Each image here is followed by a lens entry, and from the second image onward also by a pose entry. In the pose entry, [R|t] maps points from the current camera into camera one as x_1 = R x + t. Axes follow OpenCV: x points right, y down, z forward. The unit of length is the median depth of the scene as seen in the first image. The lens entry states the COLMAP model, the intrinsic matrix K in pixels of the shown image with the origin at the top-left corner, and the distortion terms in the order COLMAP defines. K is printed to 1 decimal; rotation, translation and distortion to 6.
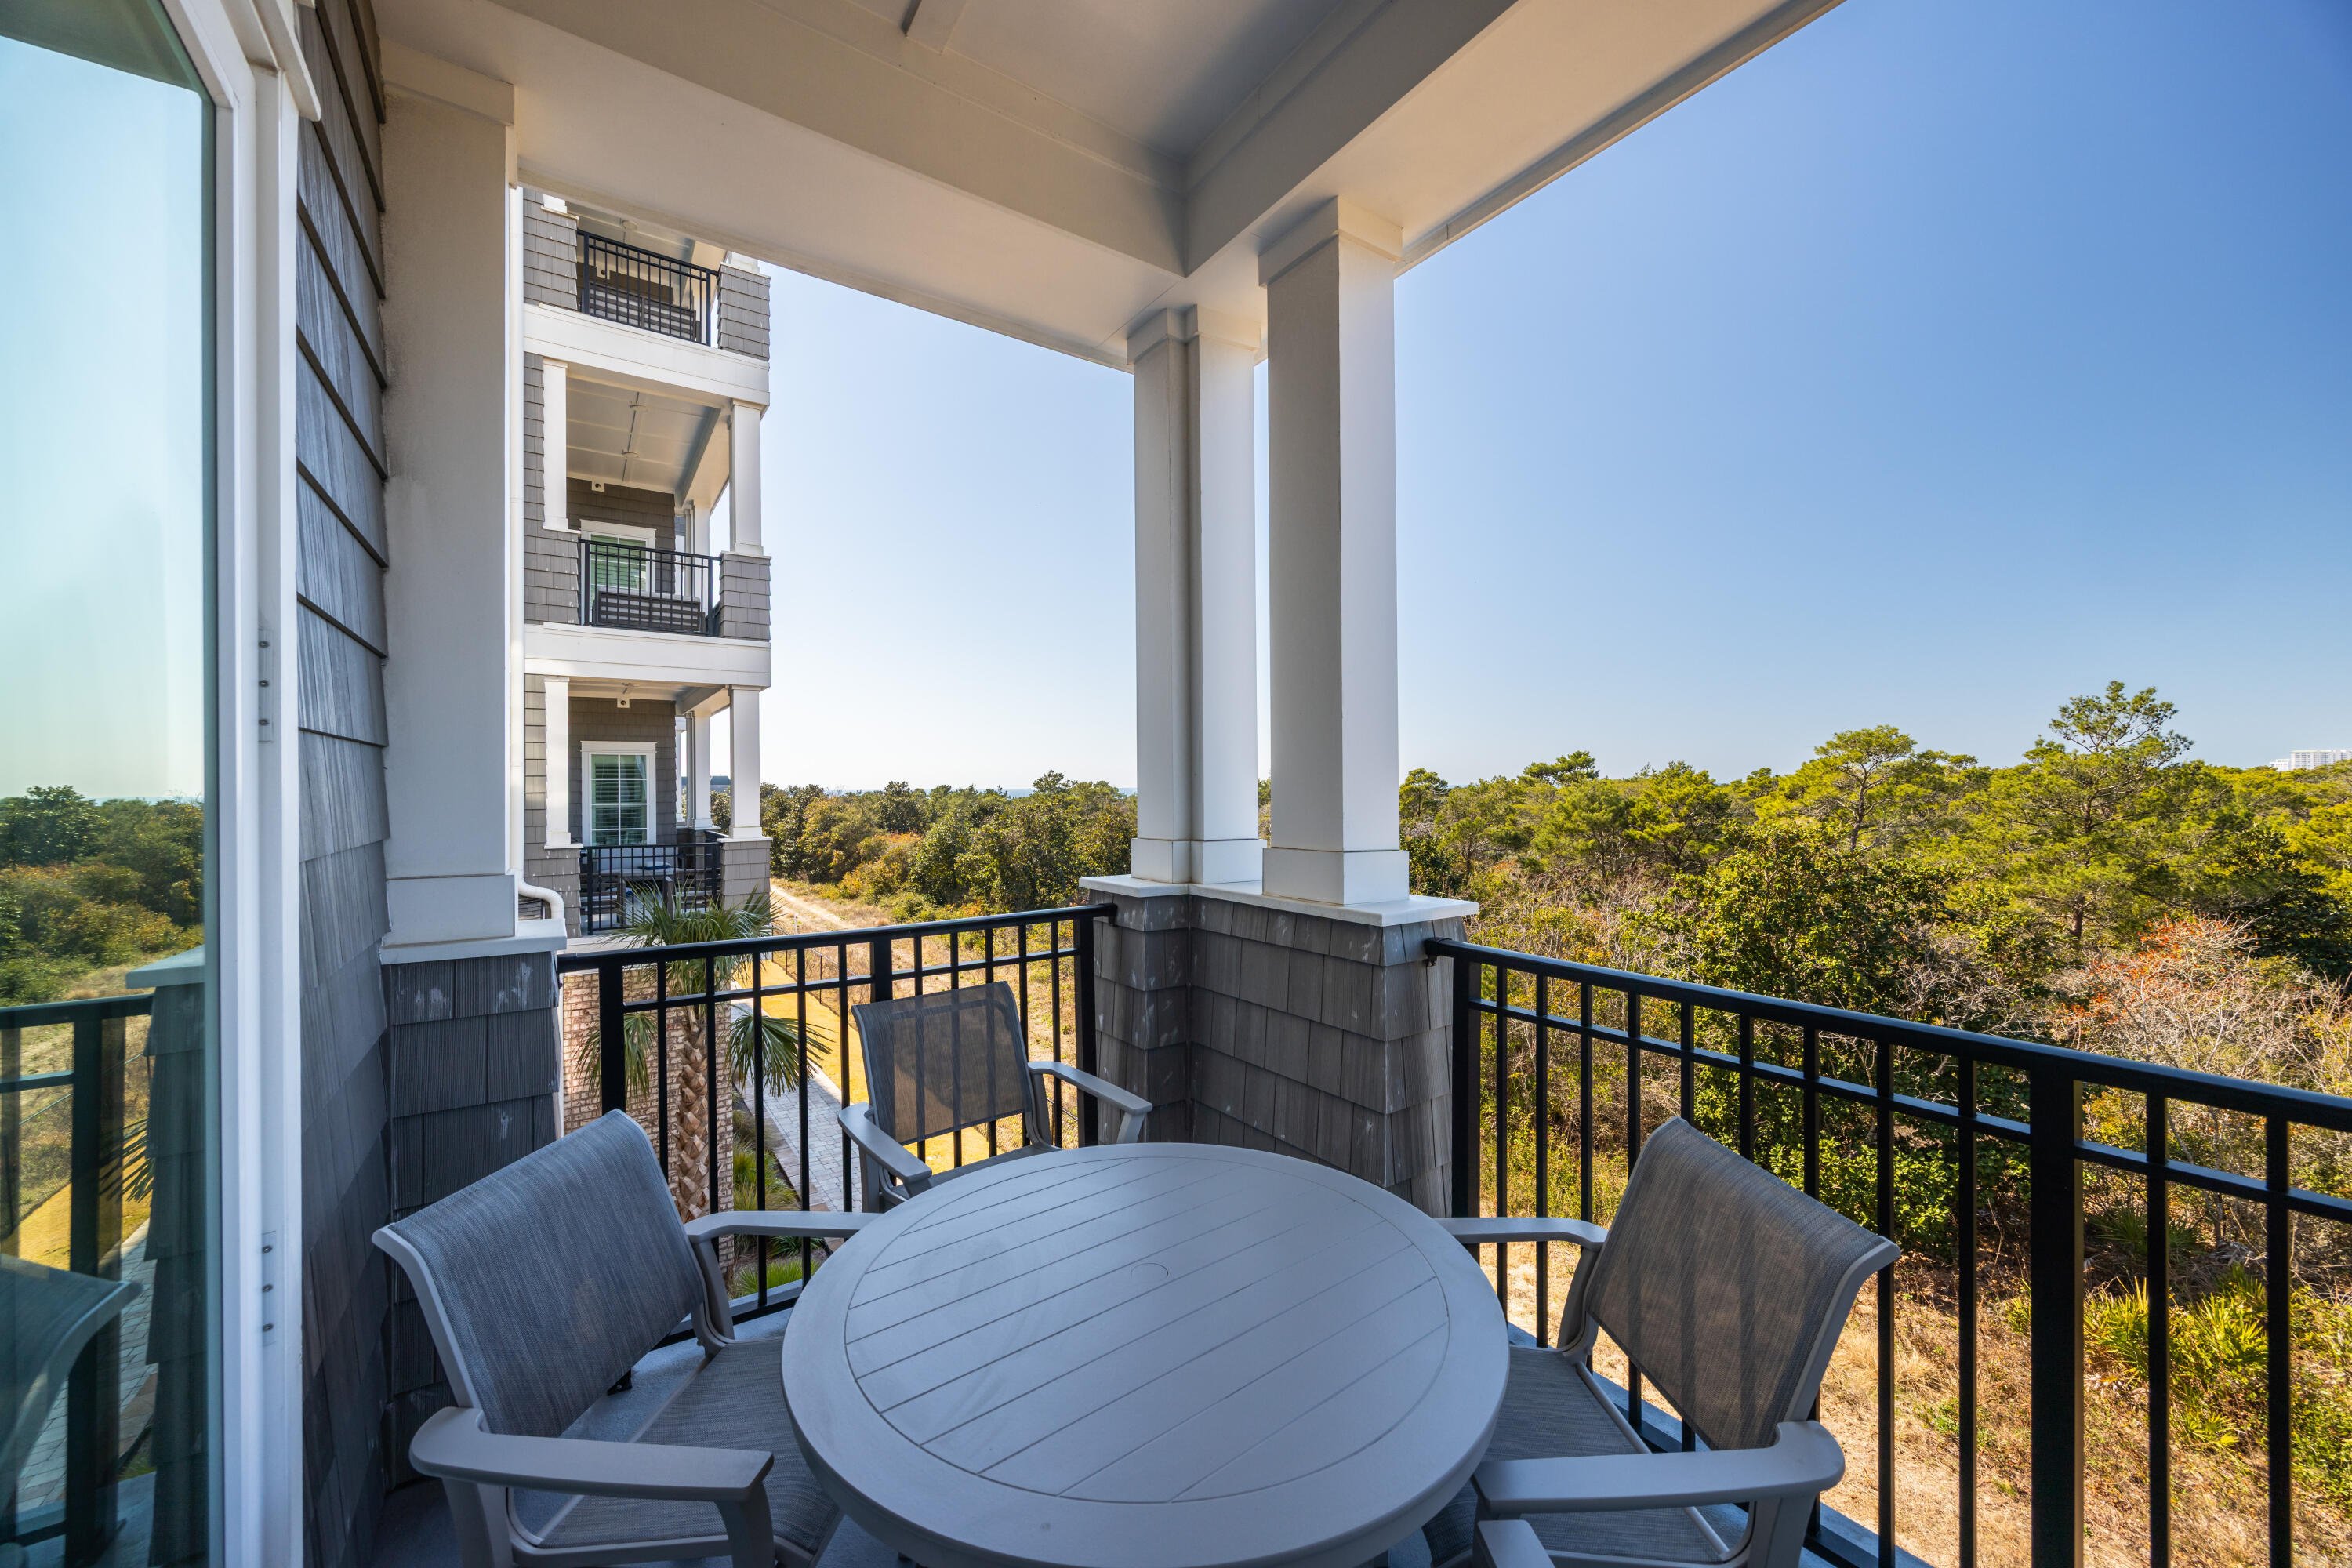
lens RADIAL K [[901.8, 0, 1173.4], [0, 901.8, 769.9], [0, 0, 1]] dist [0.000234, 0.000583]
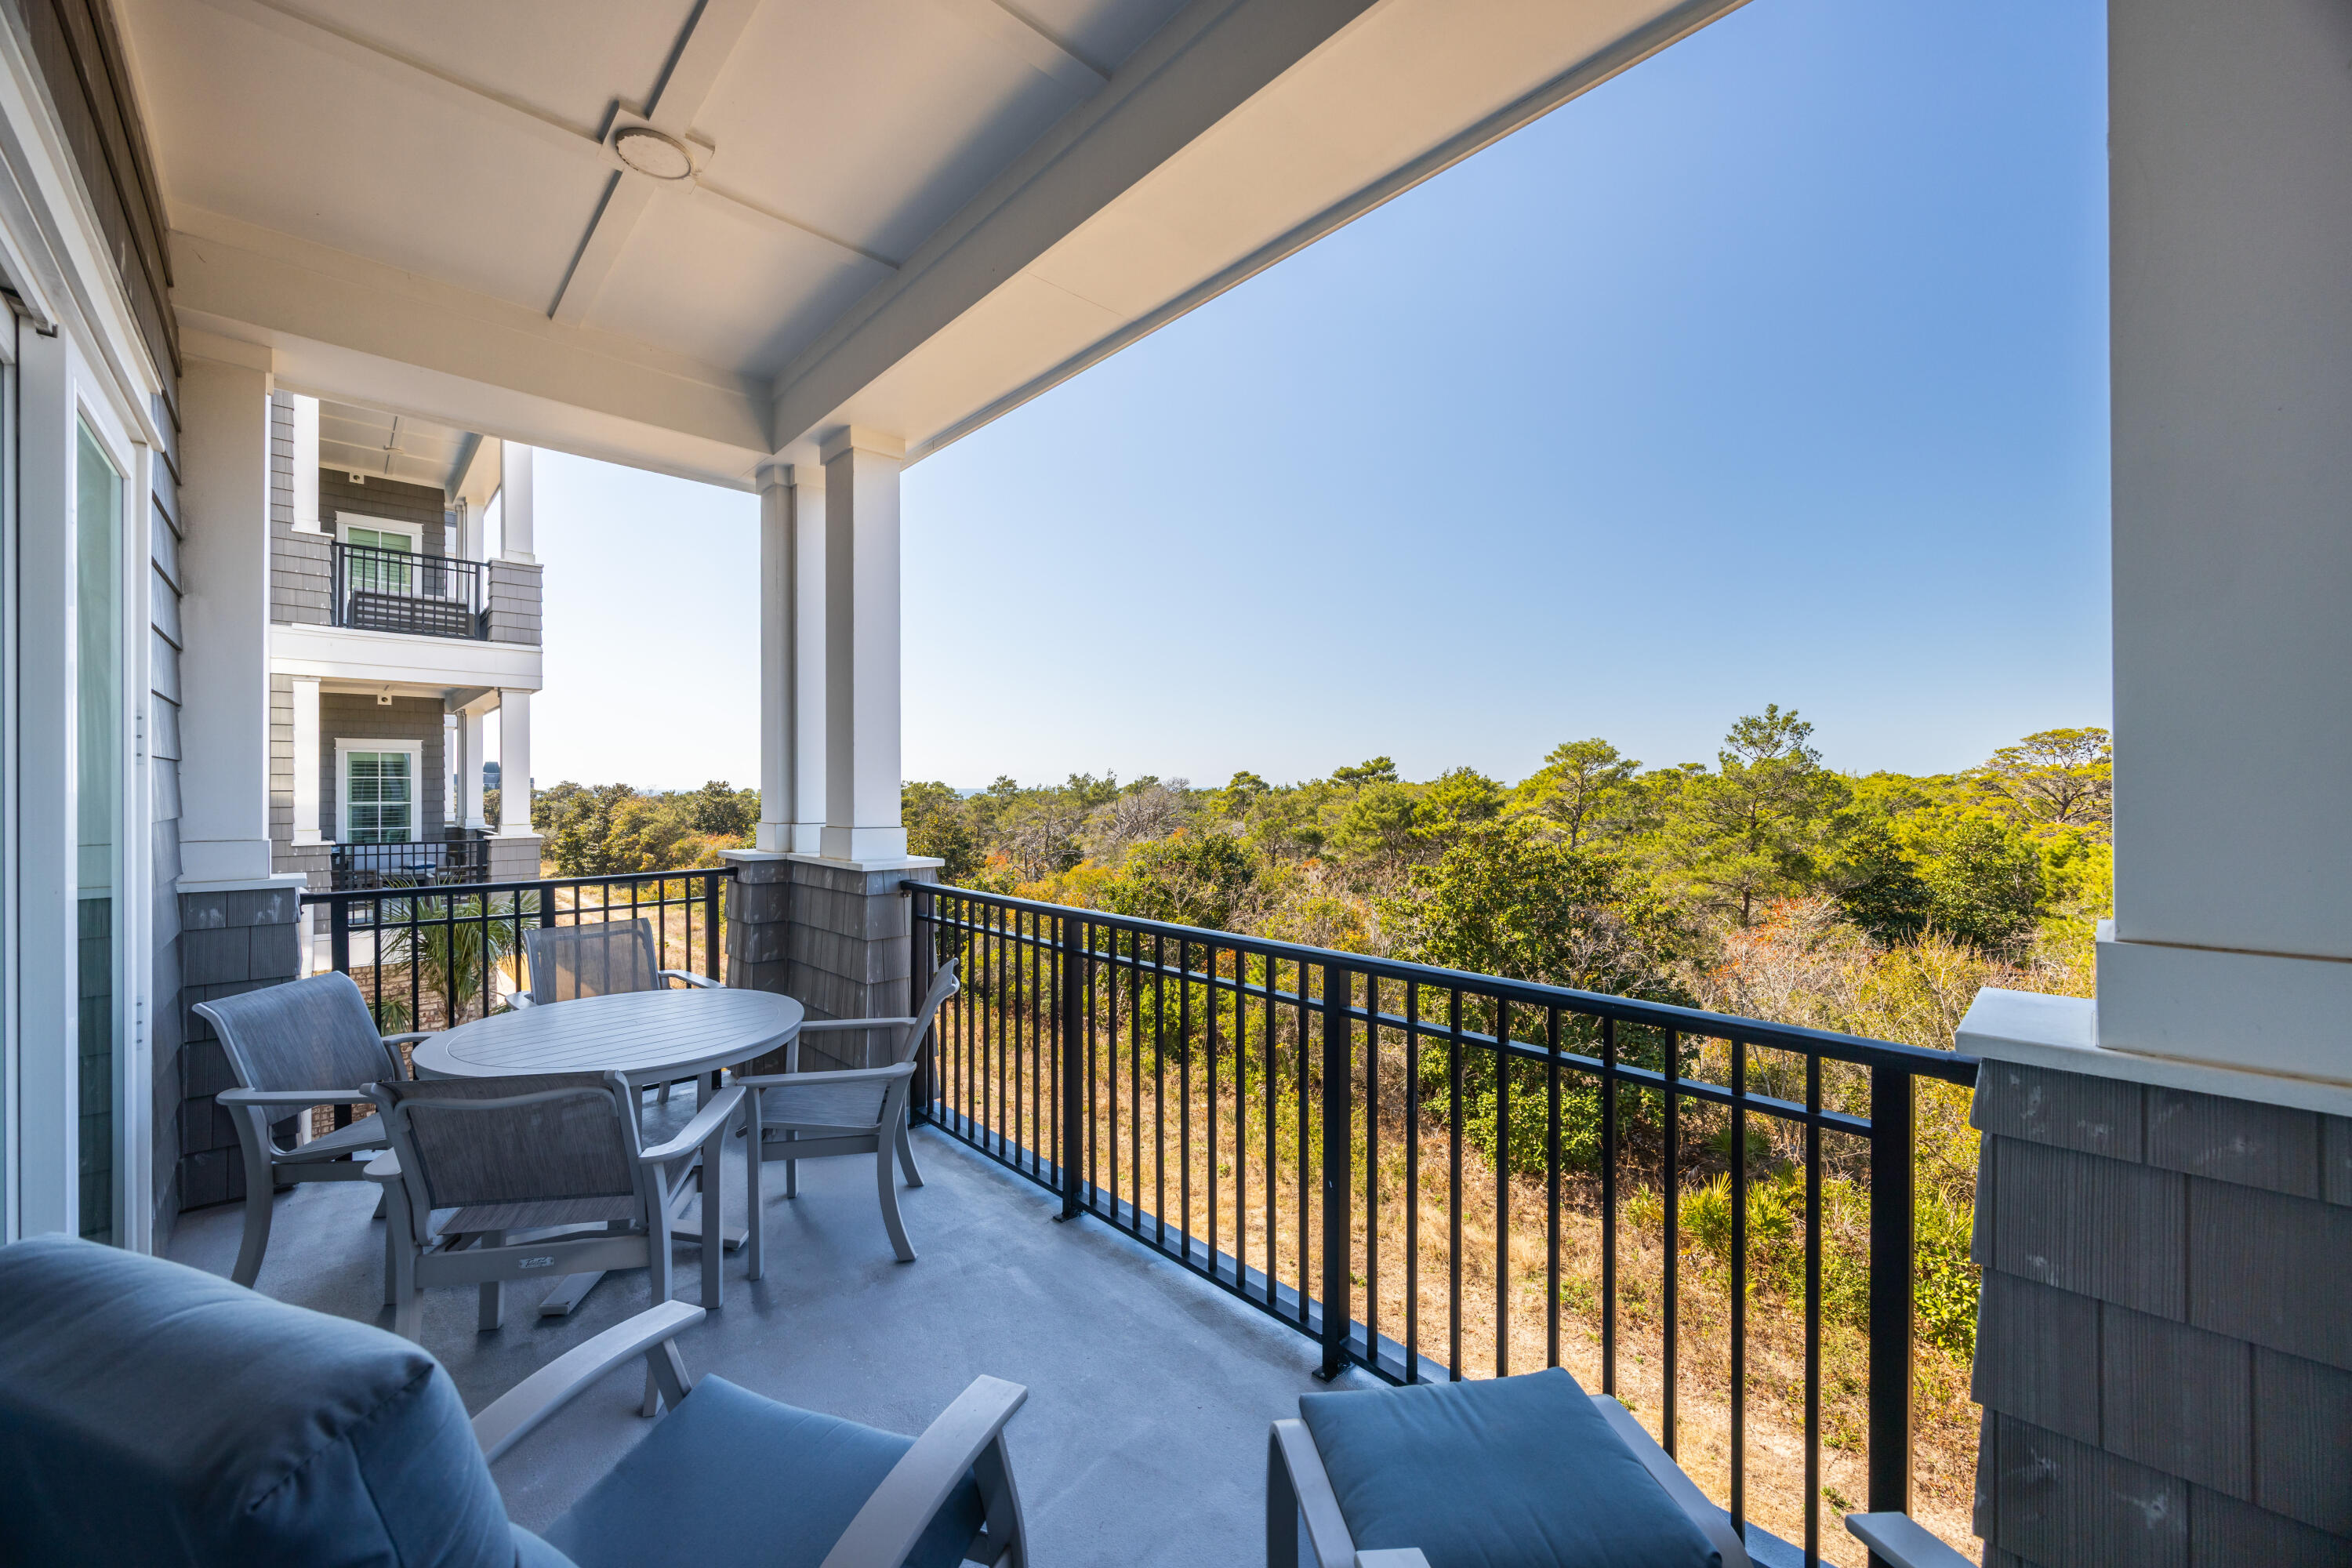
lens RADIAL K [[901.8, 0, 1171.5], [0, 901.8, 773.1], [0, 0, 1]] dist [0.000234, 0.000583]
pose [[0.986648, 0.006933, 0.162719, 0.079608], [-0.007290, 0.999972, 0.001594, -0.002330], [-0.162704, -0.002759, 0.986671, -0.113918]]
